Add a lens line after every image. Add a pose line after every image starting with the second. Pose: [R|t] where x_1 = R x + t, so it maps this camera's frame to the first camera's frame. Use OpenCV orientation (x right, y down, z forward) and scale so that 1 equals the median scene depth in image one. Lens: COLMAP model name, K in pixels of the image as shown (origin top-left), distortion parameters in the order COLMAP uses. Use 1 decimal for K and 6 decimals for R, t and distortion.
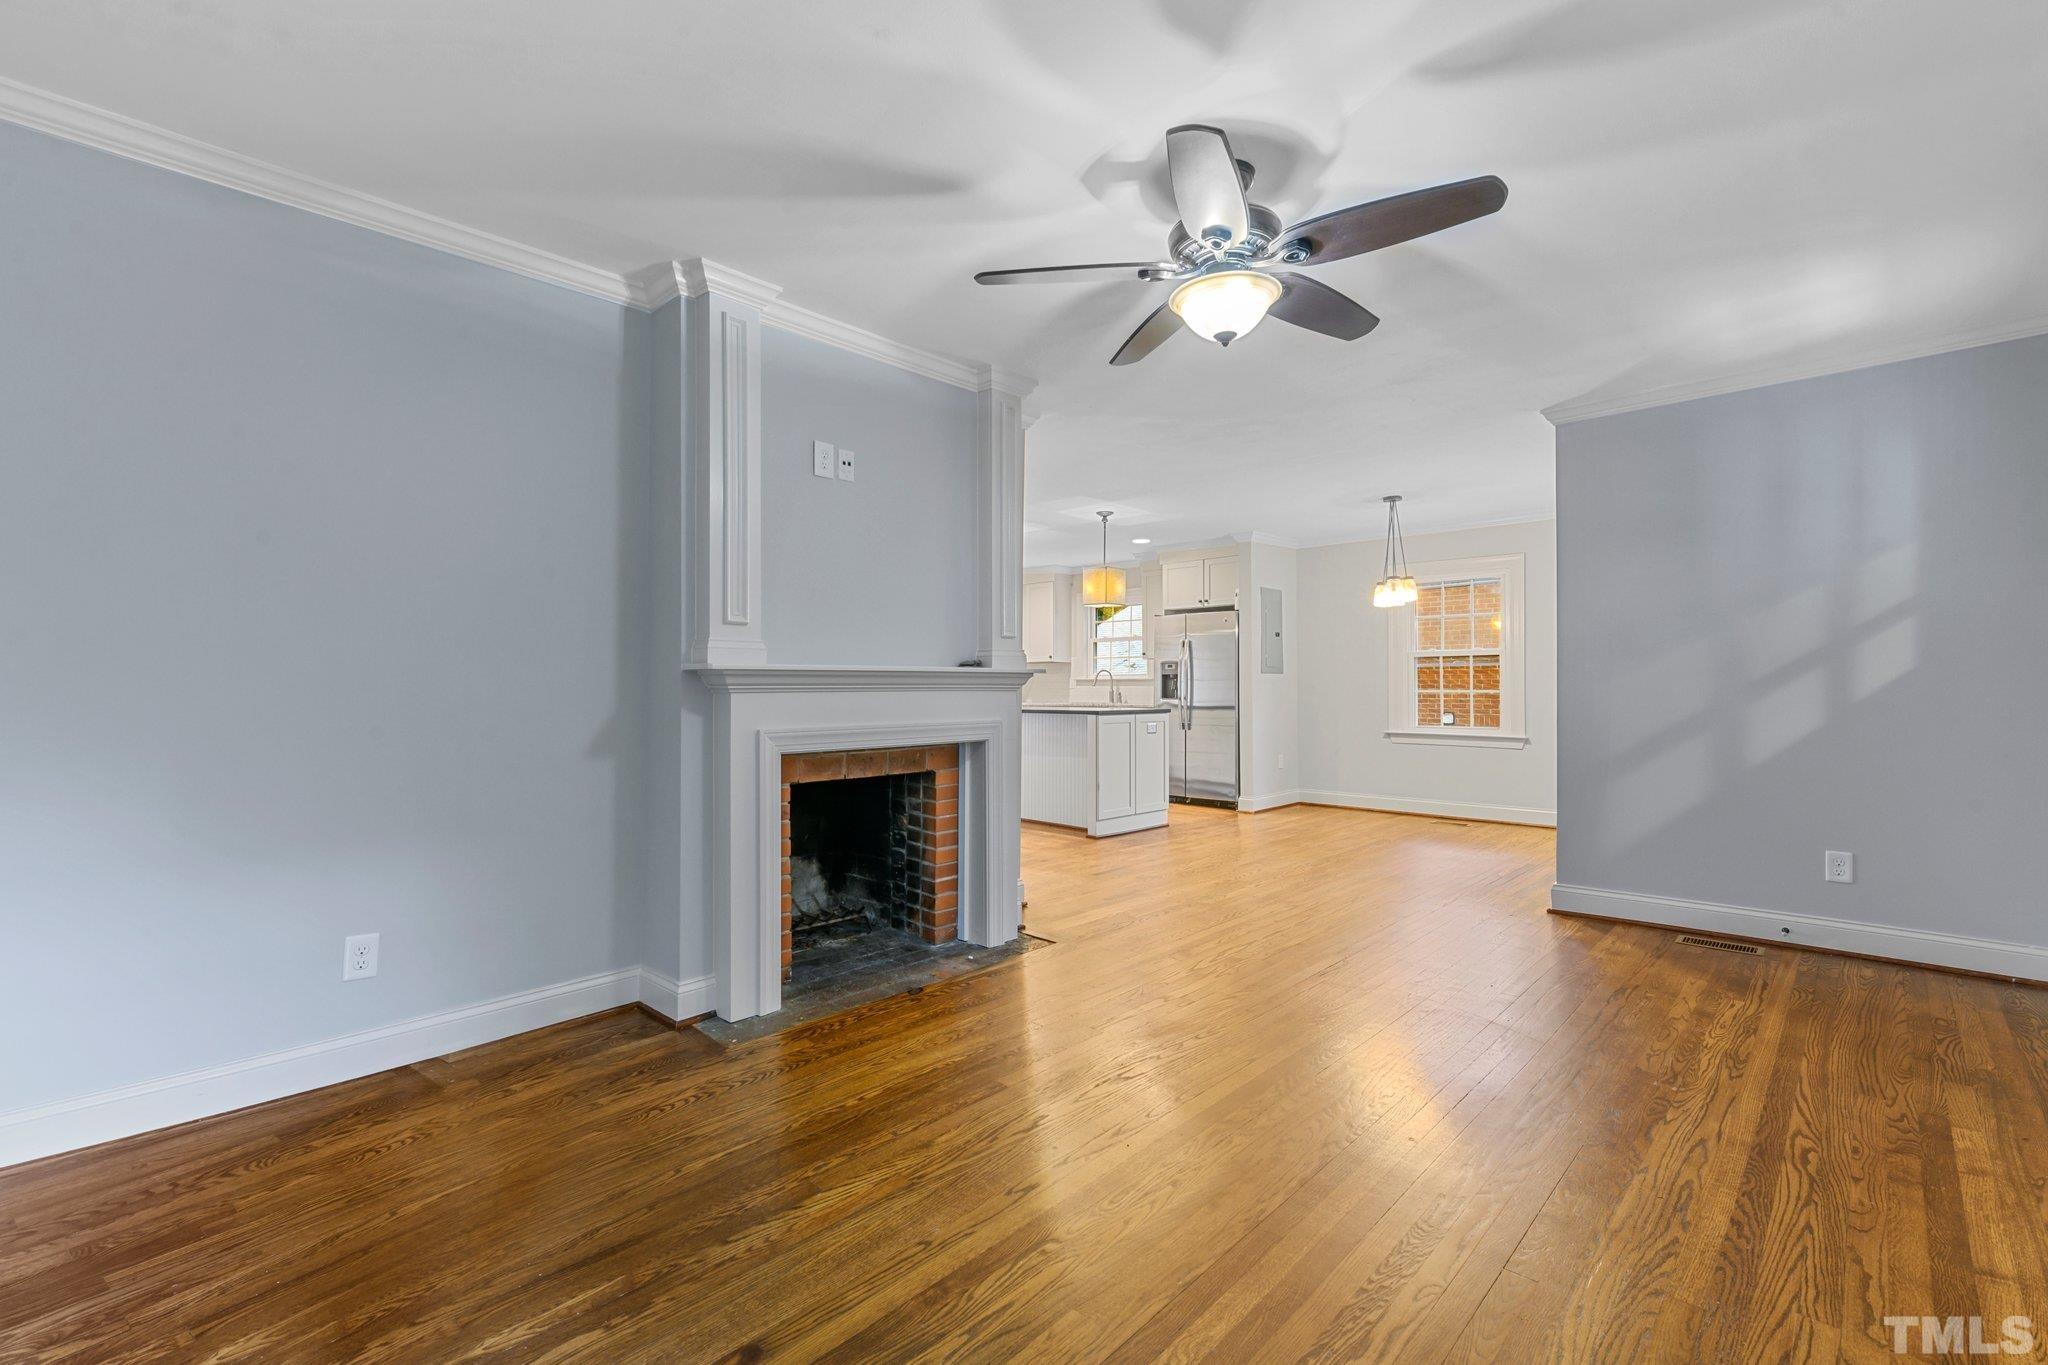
lens RADIAL K [[891.7, 0, 1021.1], [0, 891.7, 678.0], [0, 0, 1]] dist [0.000783, 0.000238]
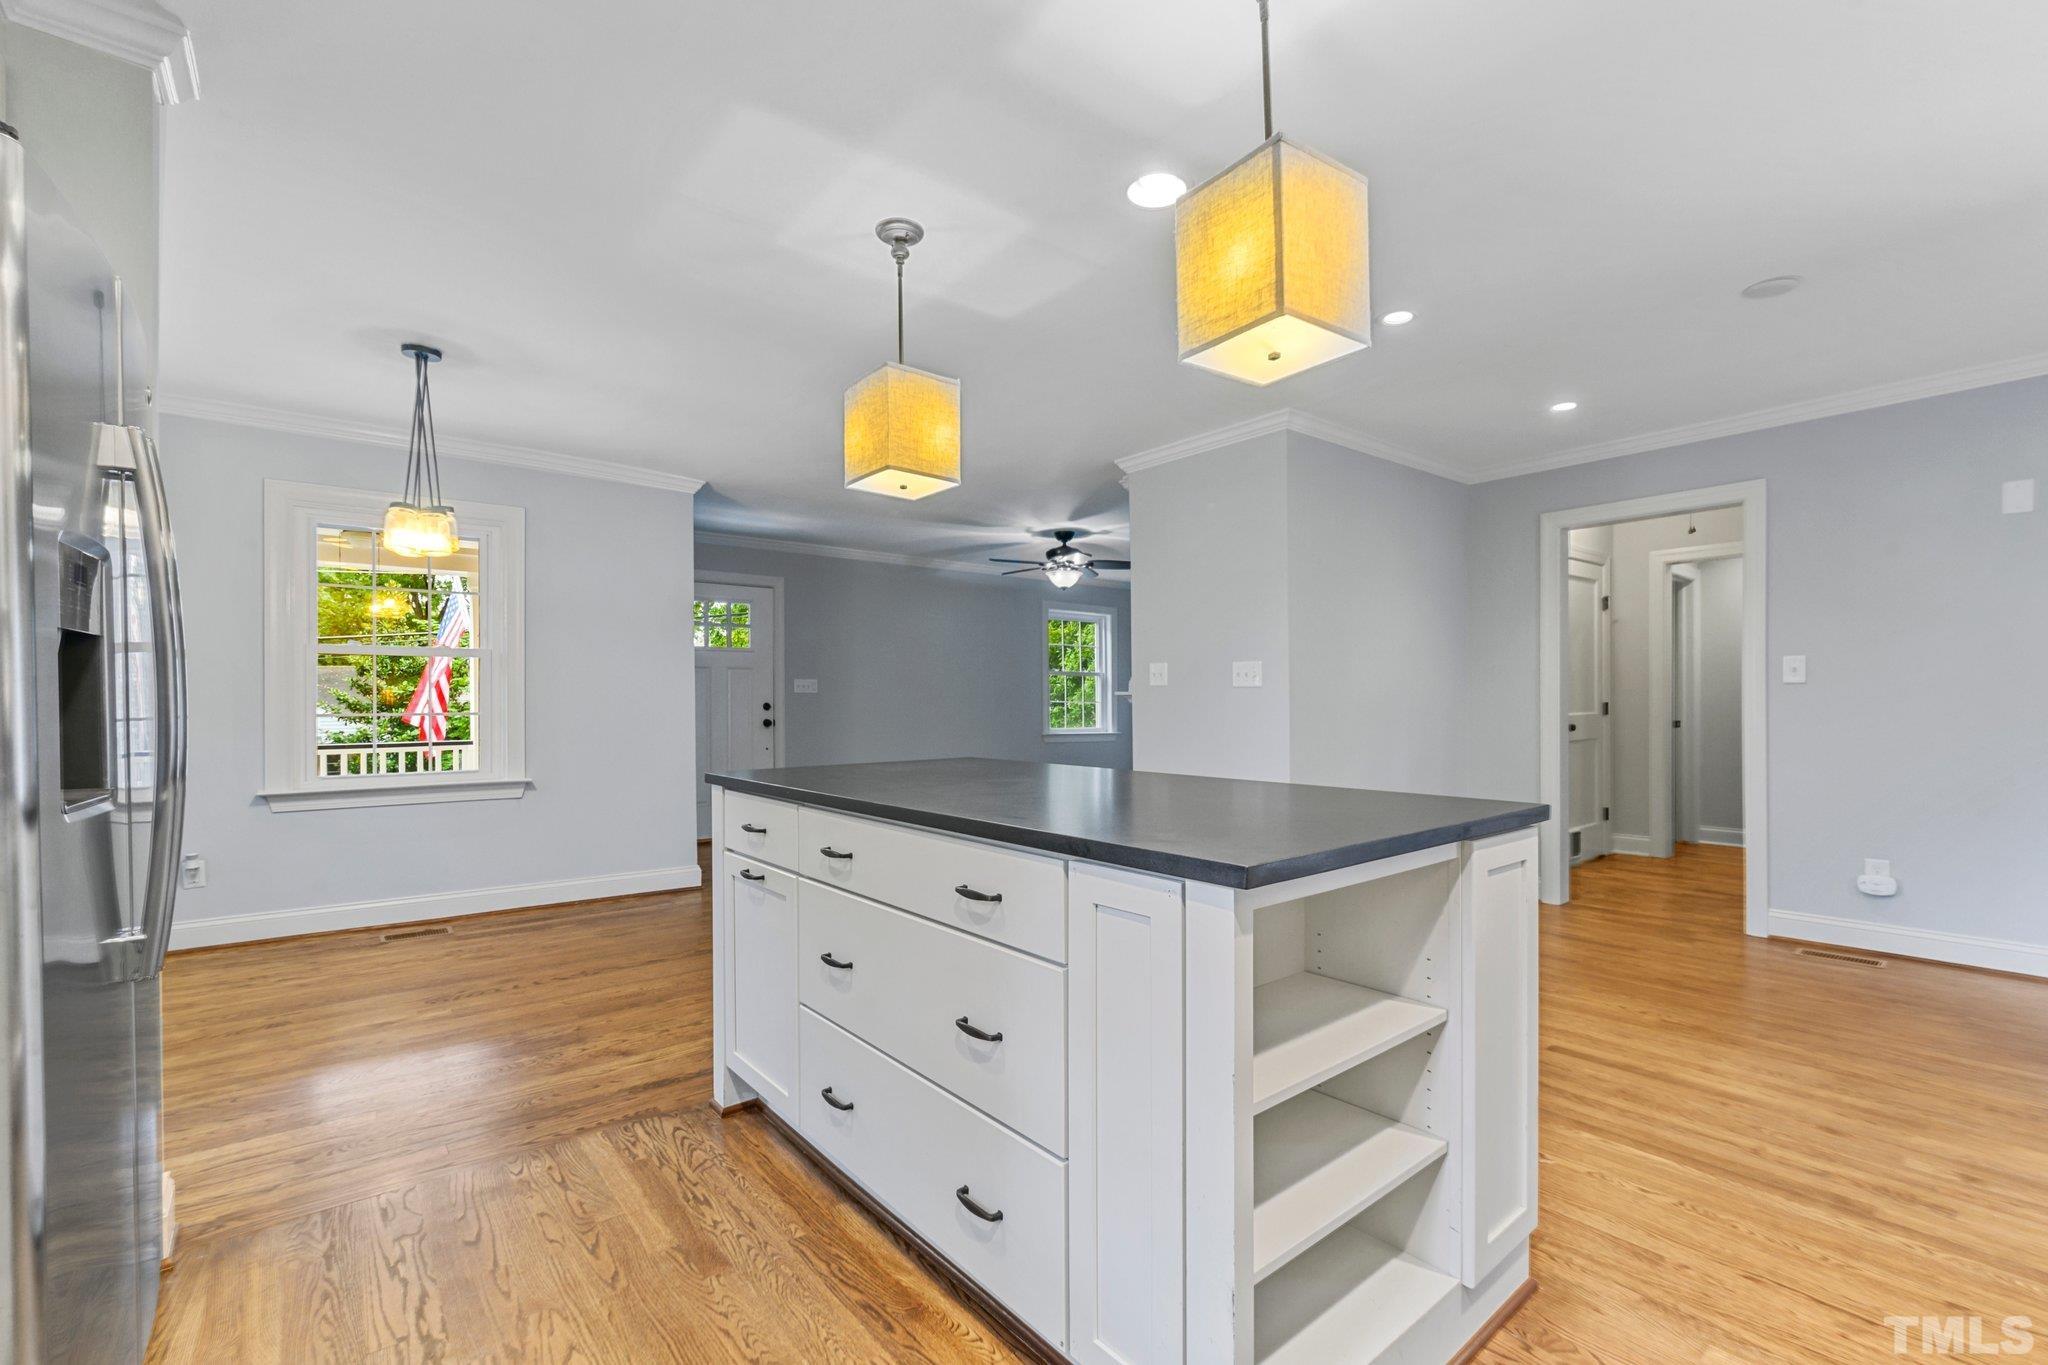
lens RADIAL K [[881.3, 0, 1024.0], [0, 881.3, 700.8], [0, 0, 1]] dist [-0.000117, 0.000074]
pose [[-0.992518, 0.004479, 0.122019, 0.001019], [0.003123, 0.999931, -0.011301, 0.008917], [-0.122061, -0.010836, -0.992463, 1.142672]]
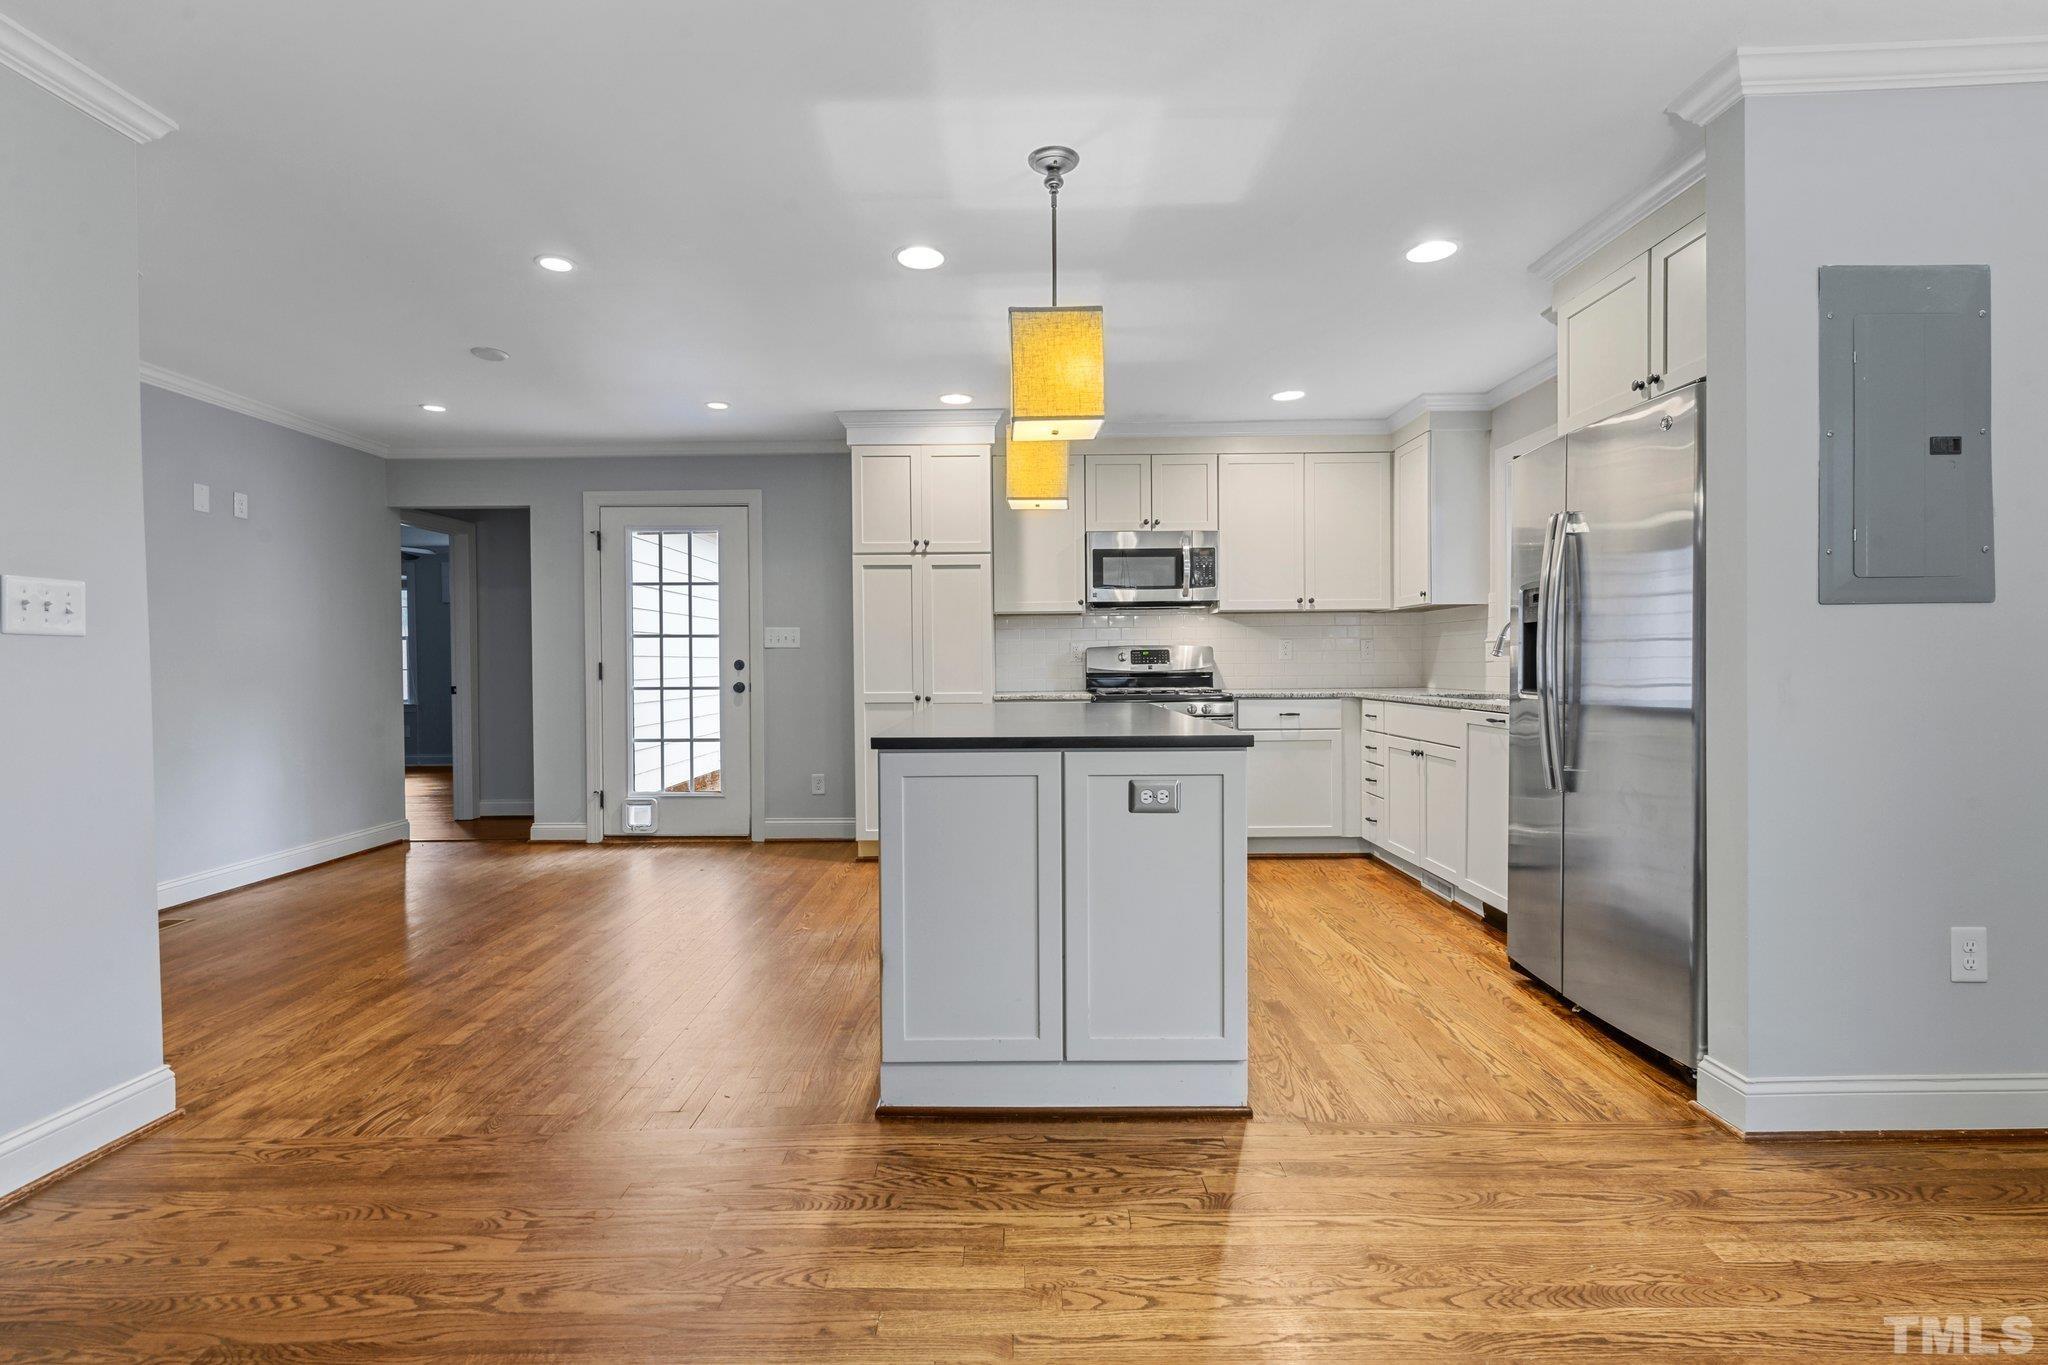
lens RADIAL K [[929.7, 0, 1016.8], [0, 929.7, 673.5], [0, 0, 1]] dist [0.000552, -0.000233]
pose [[0.689374, 0.003951, -0.724394, 0.293060], [0.016987, 0.999622, 0.021618, 0.004564], [0.724206, -0.027208, 0.689047, 0.623827]]
